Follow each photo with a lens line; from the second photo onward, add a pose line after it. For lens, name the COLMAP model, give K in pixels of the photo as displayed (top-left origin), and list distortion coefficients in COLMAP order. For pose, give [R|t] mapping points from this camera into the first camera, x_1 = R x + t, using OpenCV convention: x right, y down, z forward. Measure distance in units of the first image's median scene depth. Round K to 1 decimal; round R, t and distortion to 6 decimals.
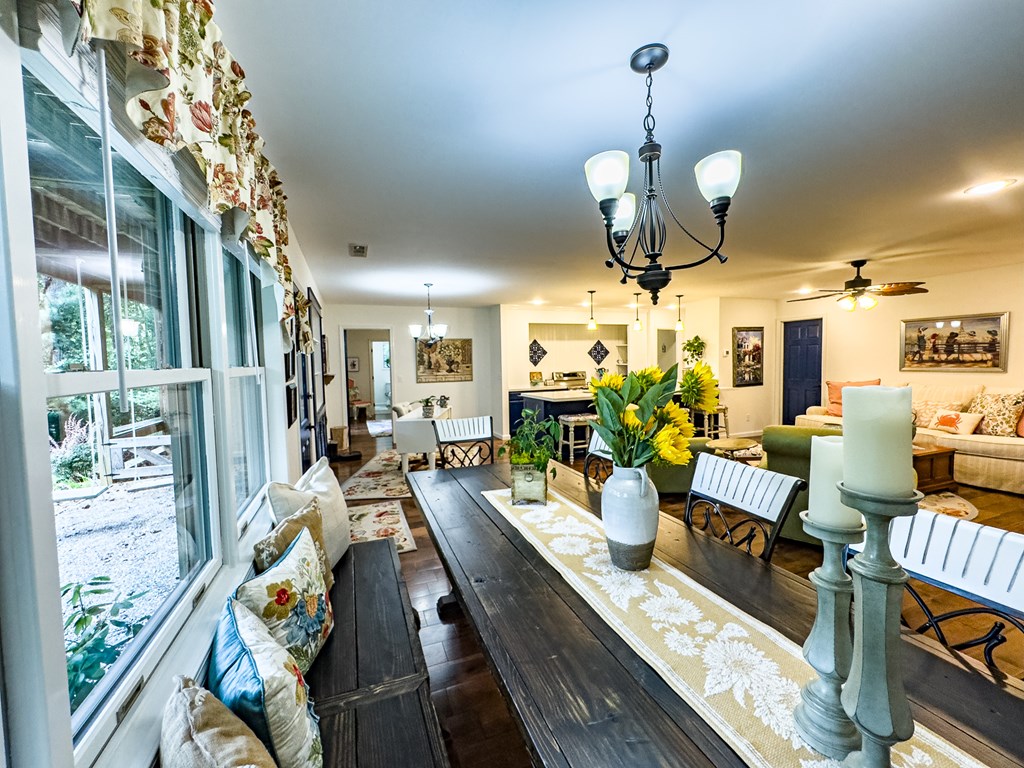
lens RADIAL K [[410.5, 0, 511.3], [0, 410.5, 382.9], [0, 0, 1]] dist [-0.001861, 0.000033]
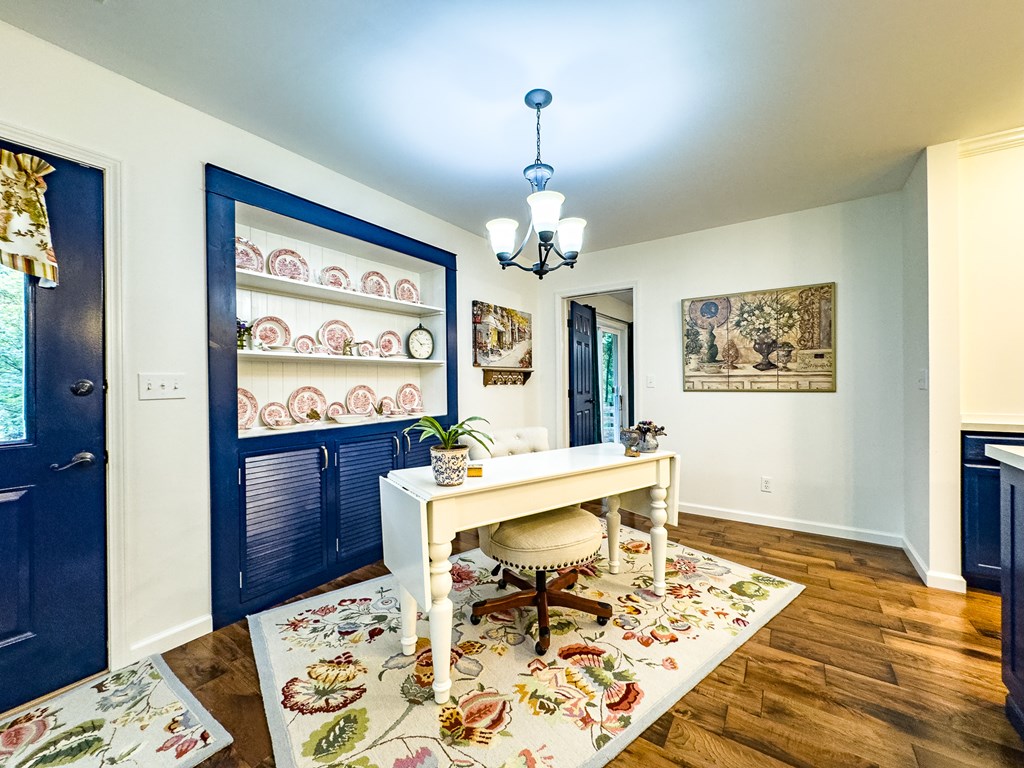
lens RADIAL K [[410.5, 0, 514.8], [0, 410.5, 383.5], [0, 0, 1]] dist [-0.001861, 0.000033]
pose [[0.562129, 0.018677, -0.826839, 0.056578], [-0.046440, 0.998880, -0.009009, 0.004730], [0.825745, 0.043463, 0.562367, 0.559749]]
